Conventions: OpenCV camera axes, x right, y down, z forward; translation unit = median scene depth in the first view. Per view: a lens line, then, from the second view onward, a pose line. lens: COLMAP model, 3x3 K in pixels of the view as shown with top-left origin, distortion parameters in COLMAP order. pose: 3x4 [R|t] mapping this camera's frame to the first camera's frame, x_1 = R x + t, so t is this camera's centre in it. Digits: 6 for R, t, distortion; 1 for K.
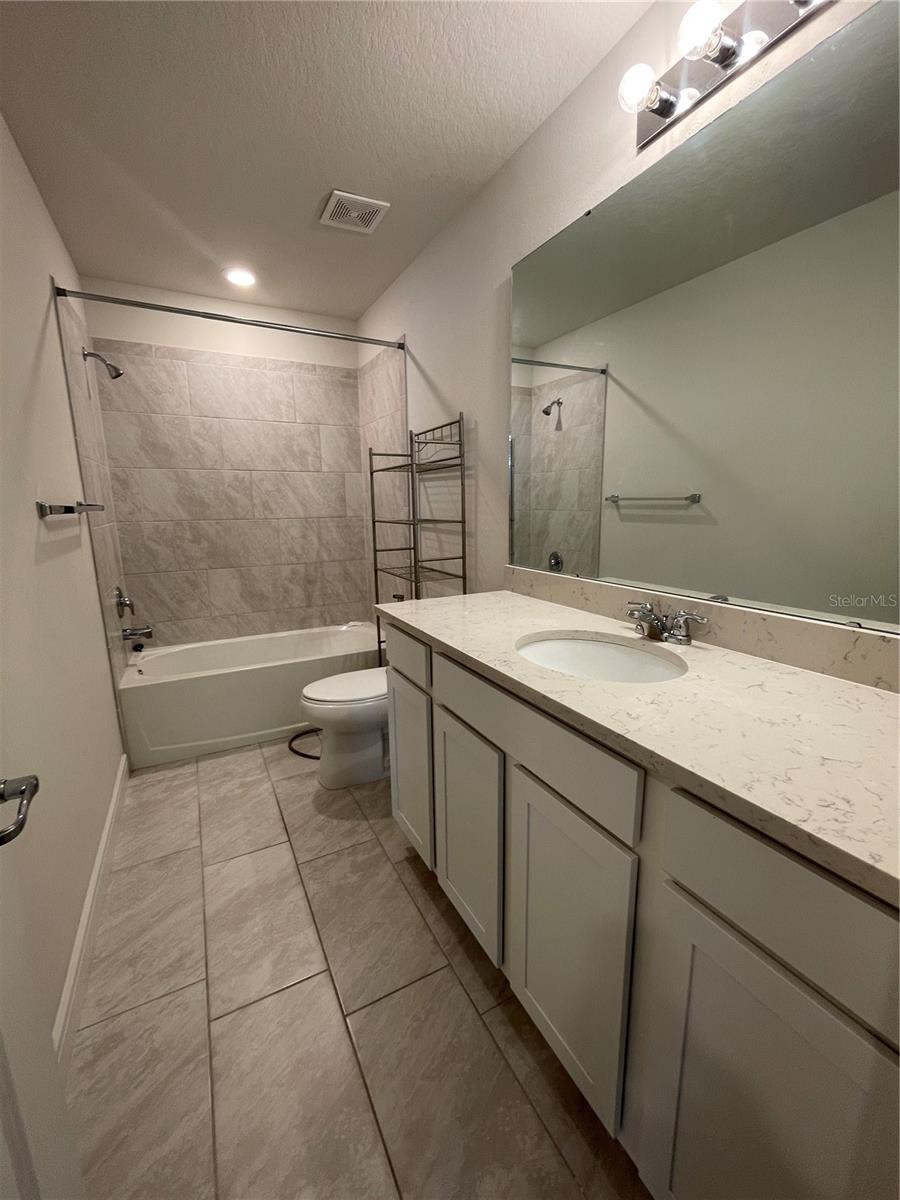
lens RADIAL K [[488.5, 0, 453.1], [0, 488.5, 604.1], [0, 0, 1]] dist [-0.001367, -0.000515]
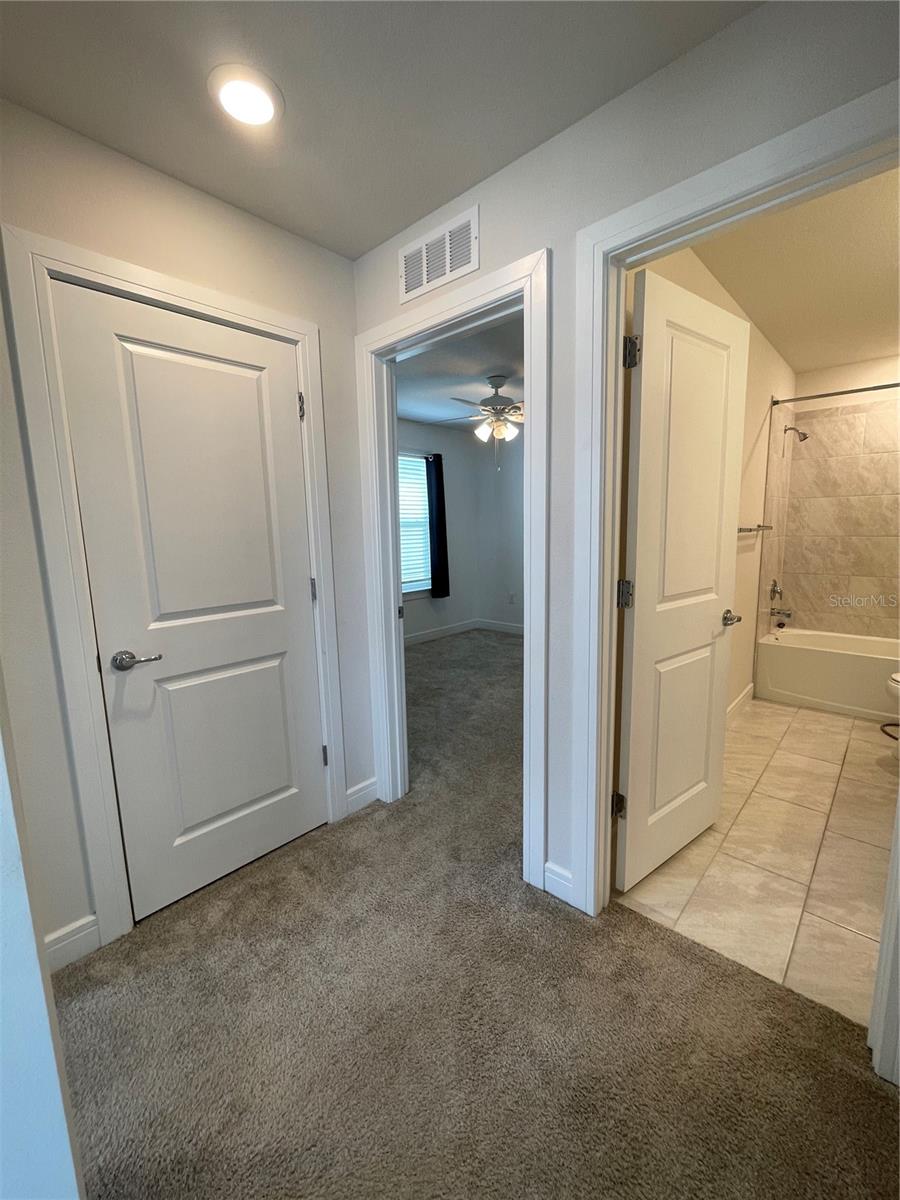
lens RADIAL K [[488.5, 0, 453.8], [0, 488.5, 590.8], [0, 0, 1]] dist [-0.001367, -0.000515]
pose [[0.331094, 0.127788, -0.934905, 0.361815], [-0.173885, 0.982082, 0.072655, 0.056673], [0.927438, 0.138510, 0.347382, -0.393676]]
